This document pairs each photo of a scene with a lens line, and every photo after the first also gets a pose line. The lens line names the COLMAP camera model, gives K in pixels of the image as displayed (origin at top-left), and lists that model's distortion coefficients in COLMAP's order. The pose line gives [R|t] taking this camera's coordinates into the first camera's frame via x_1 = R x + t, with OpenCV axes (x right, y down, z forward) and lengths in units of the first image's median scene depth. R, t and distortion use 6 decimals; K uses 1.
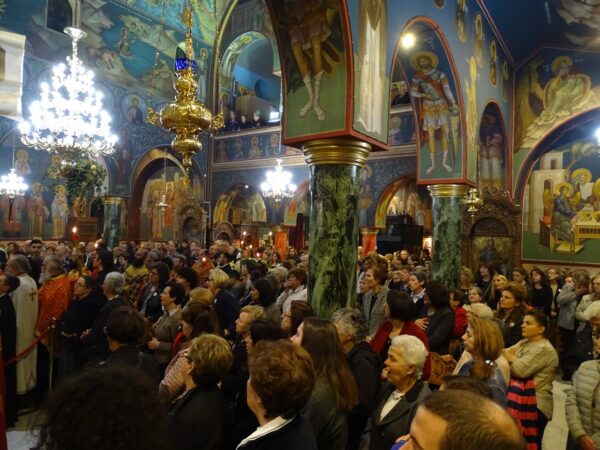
lens RADIAL K [[424.1, 0, 298.9], [0, 424.1, 224.3], [0, 0, 1]] dist [-0.014029, 0.002548]
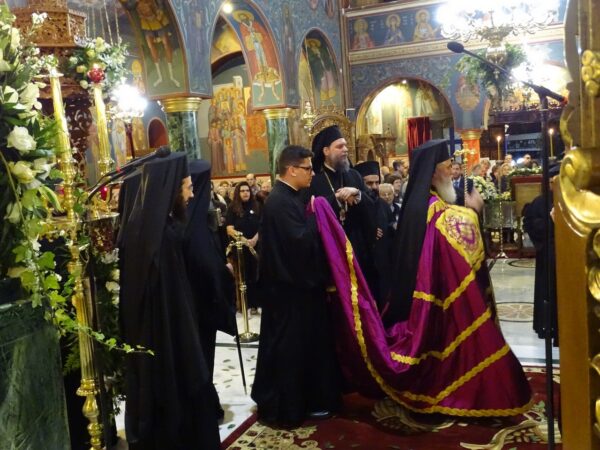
lens RADIAL K [[628.0, 0, 300.1], [0, 628.0, 226.5], [0, 0, 1]] dist [-0.042970, 0.000000]
pose [[0.966829, -0.123239, 0.223727, -0.866647], [0.096371, 0.987169, 0.127317, 0.001645], [-0.236547, -0.101533, 0.966301, -0.013435]]
